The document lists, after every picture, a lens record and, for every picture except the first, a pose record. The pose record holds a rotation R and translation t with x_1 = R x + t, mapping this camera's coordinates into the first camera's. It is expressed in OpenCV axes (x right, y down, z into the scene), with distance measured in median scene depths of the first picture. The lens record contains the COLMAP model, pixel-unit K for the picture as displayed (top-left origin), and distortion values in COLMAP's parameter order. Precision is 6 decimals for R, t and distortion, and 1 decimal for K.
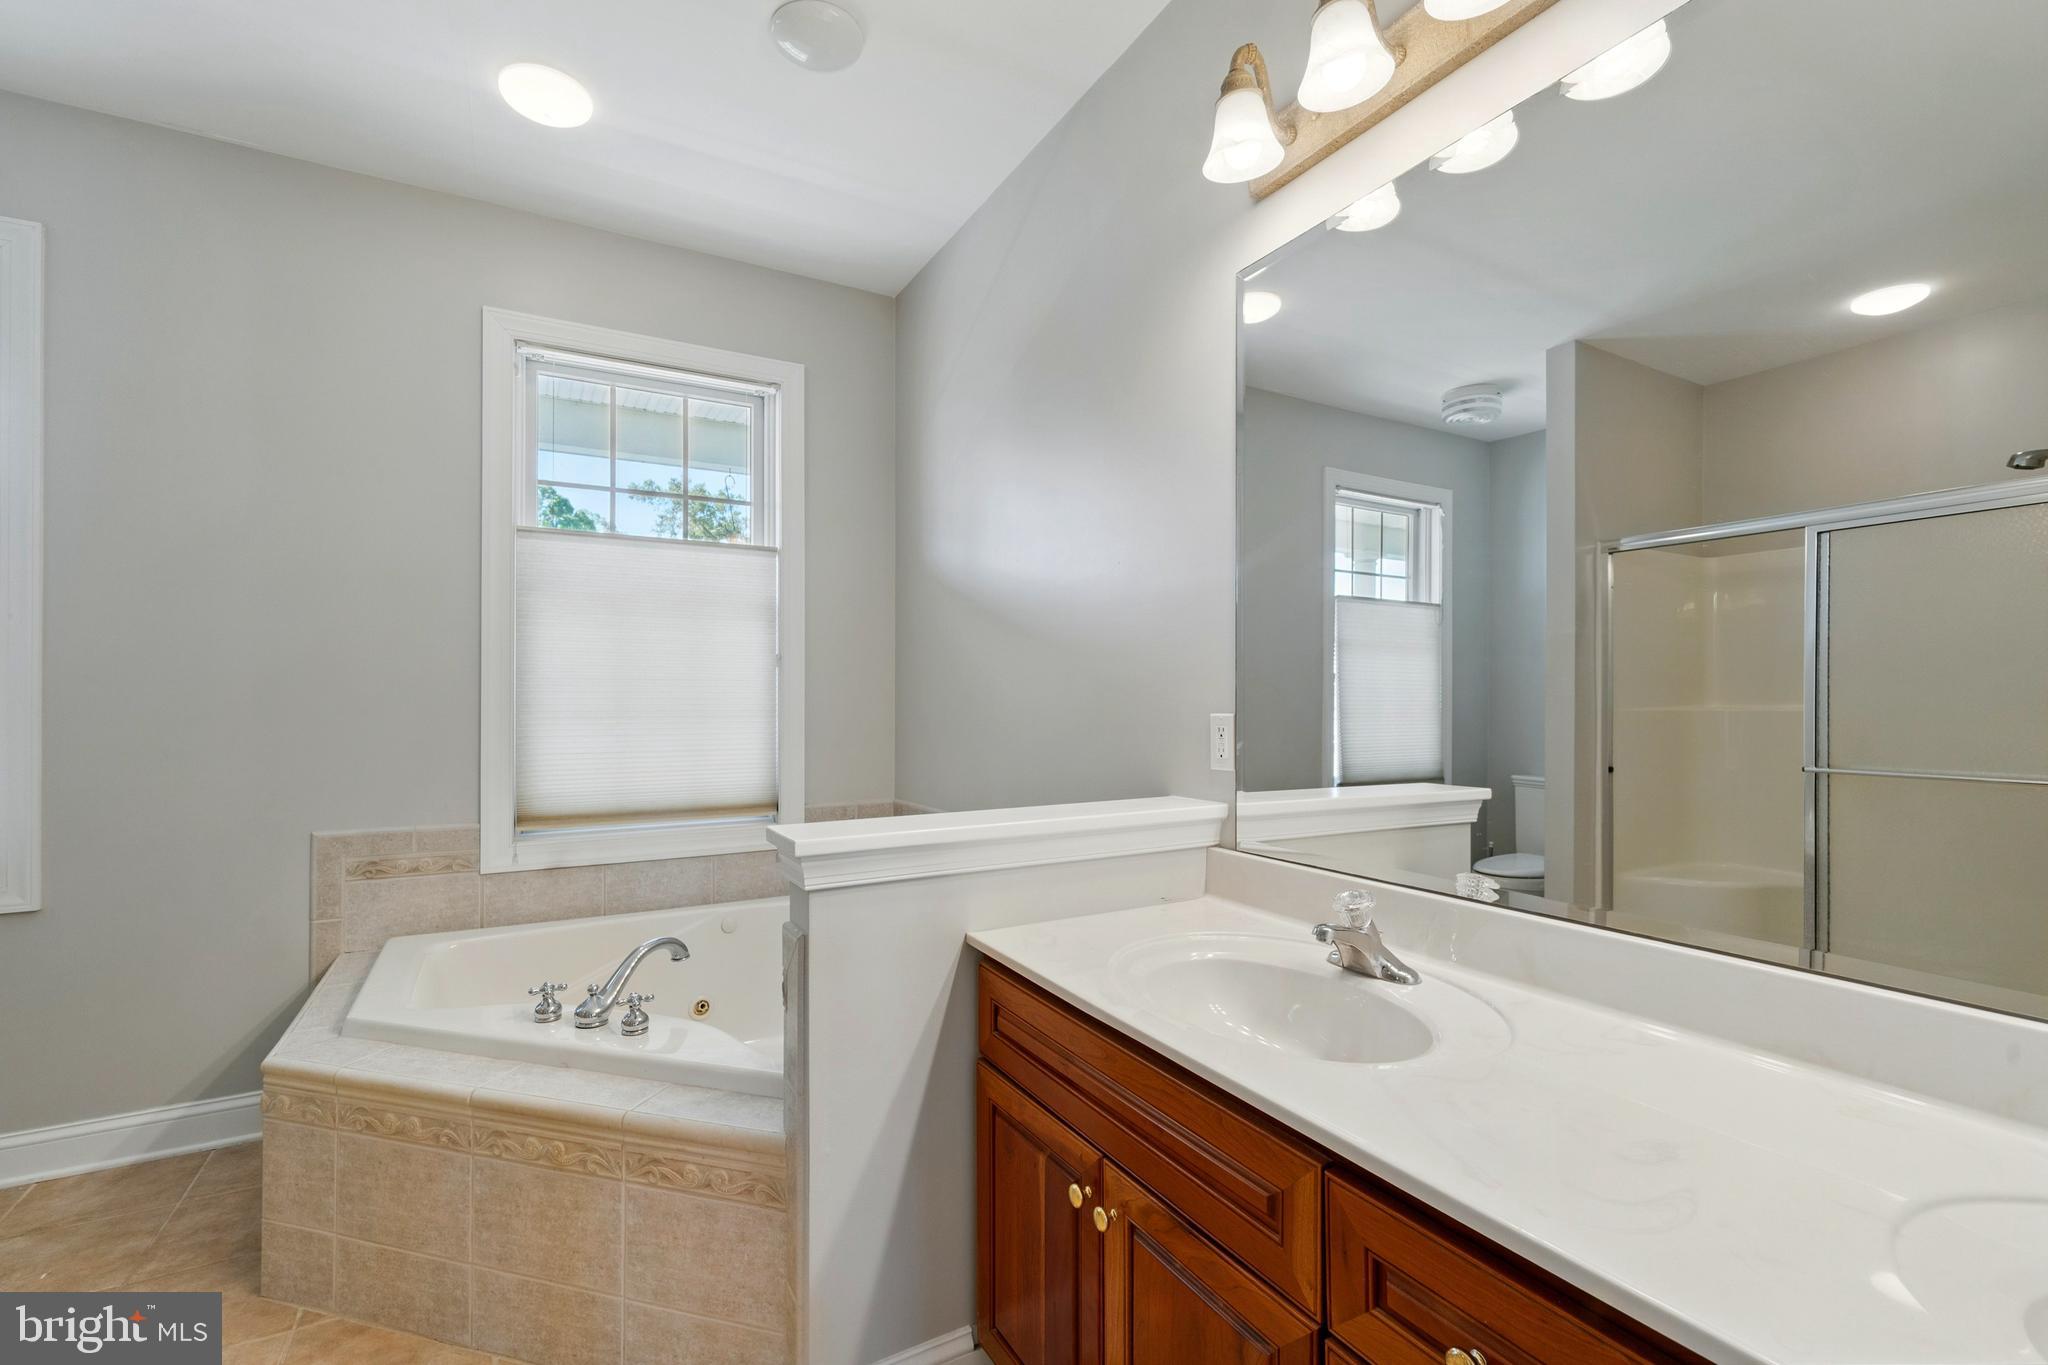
lens RADIAL K [[888.8, 0, 1017.2], [0, 888.8, 694.6], [0, 0, 1]] dist [-0.002188, -0.000194]
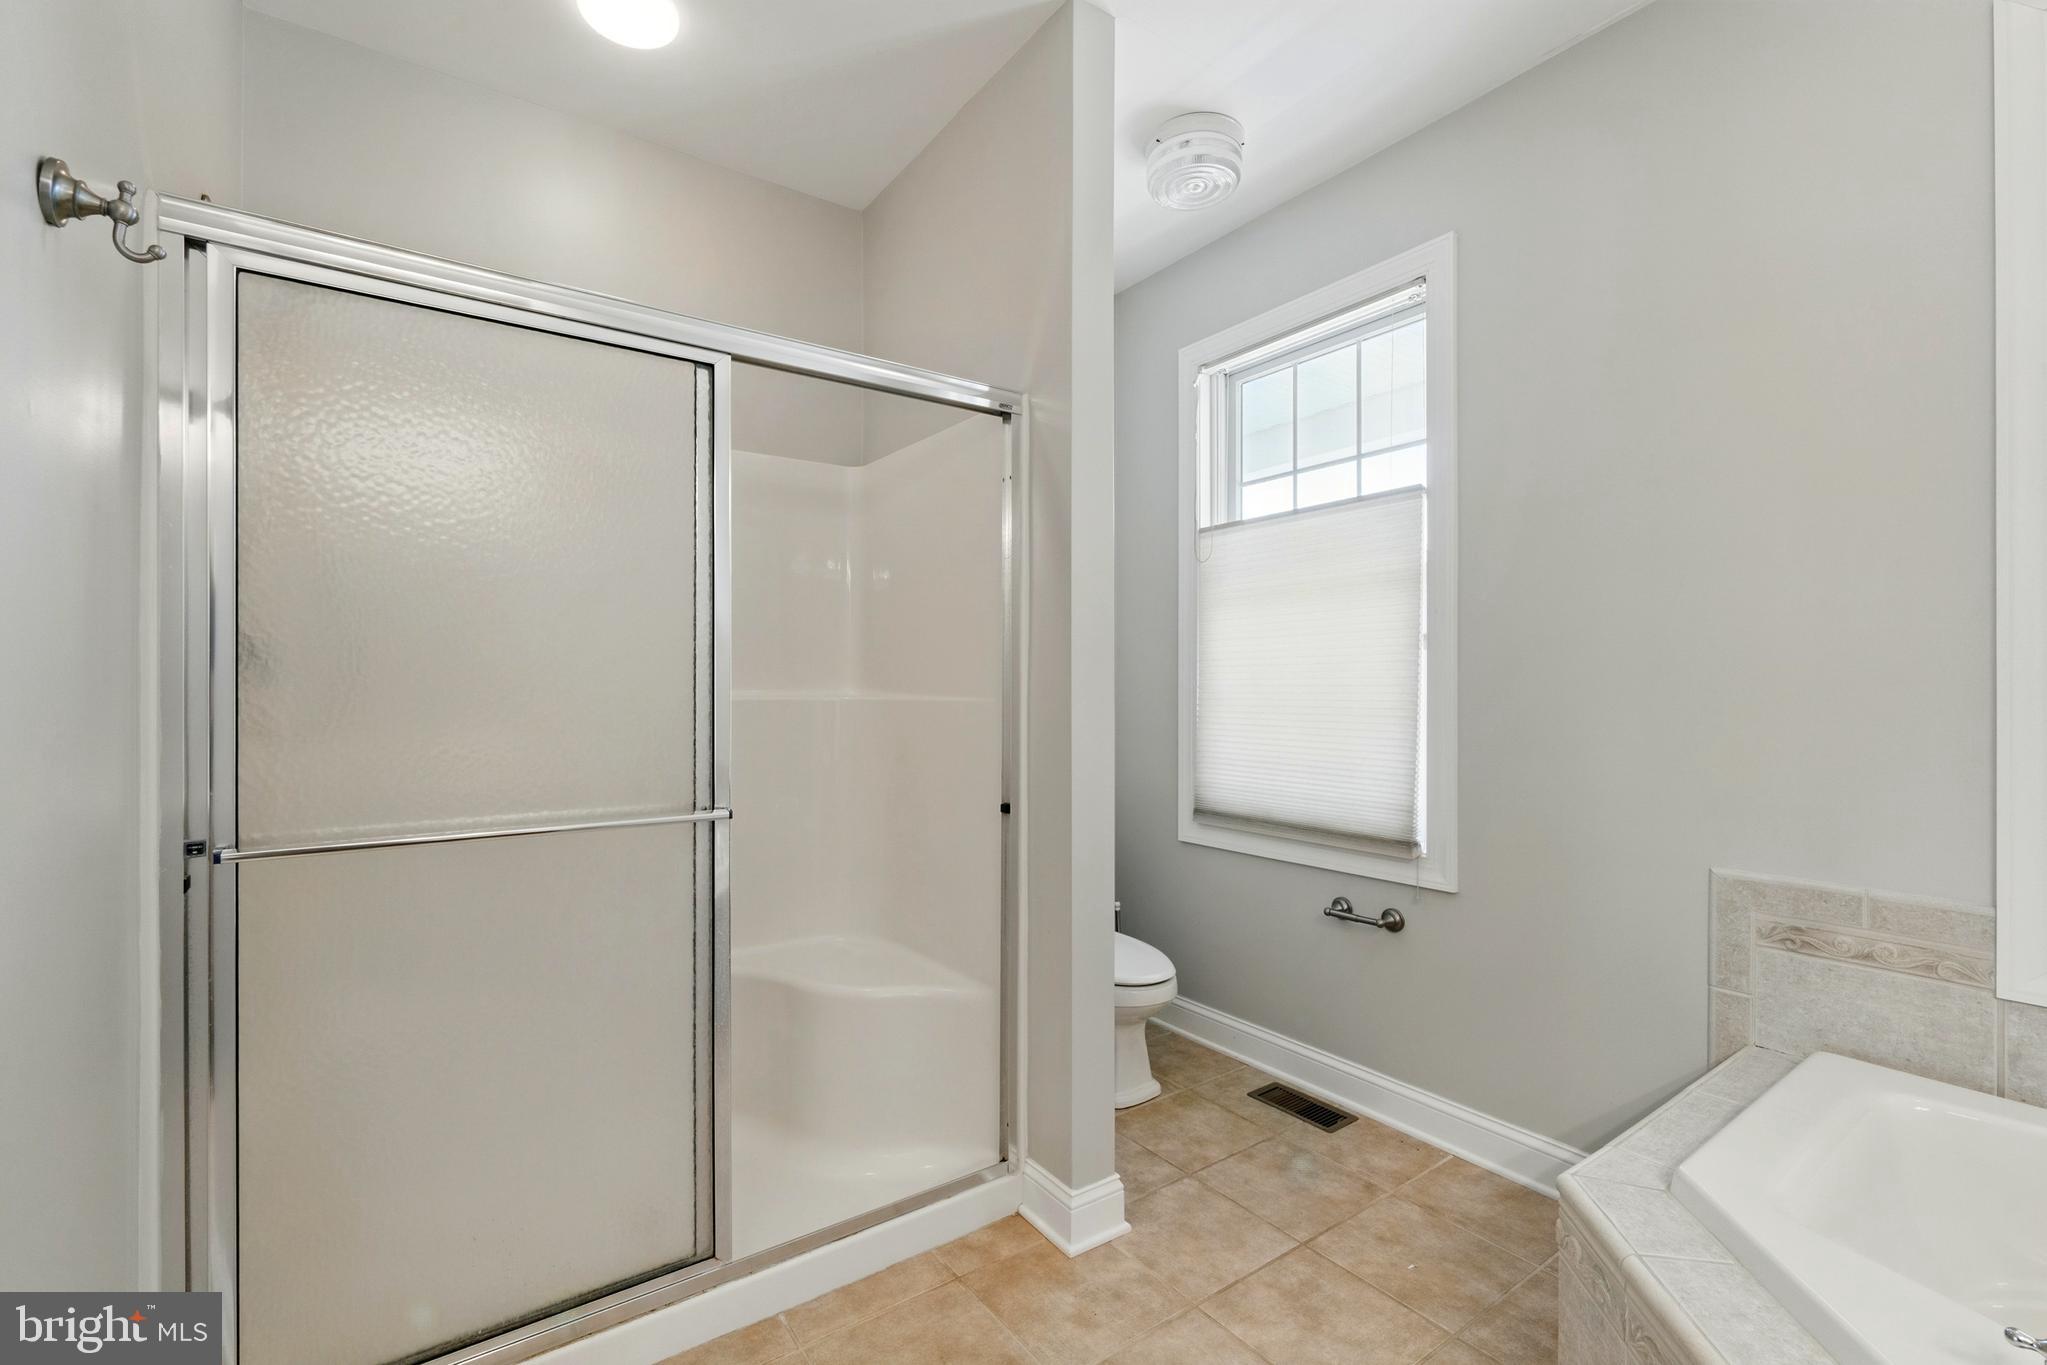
lens RADIAL K [[888.3, 0, 1014.5], [0, 888.3, 695.0], [0, 0, 1]] dist [-0.002188, -0.000194]
pose [[0.109931, 0.004939, -0.993927, -0.120510], [0.001371, 0.999986, 0.005121, 0.006380], [0.993938, -0.001925, 0.109923, 0.335266]]
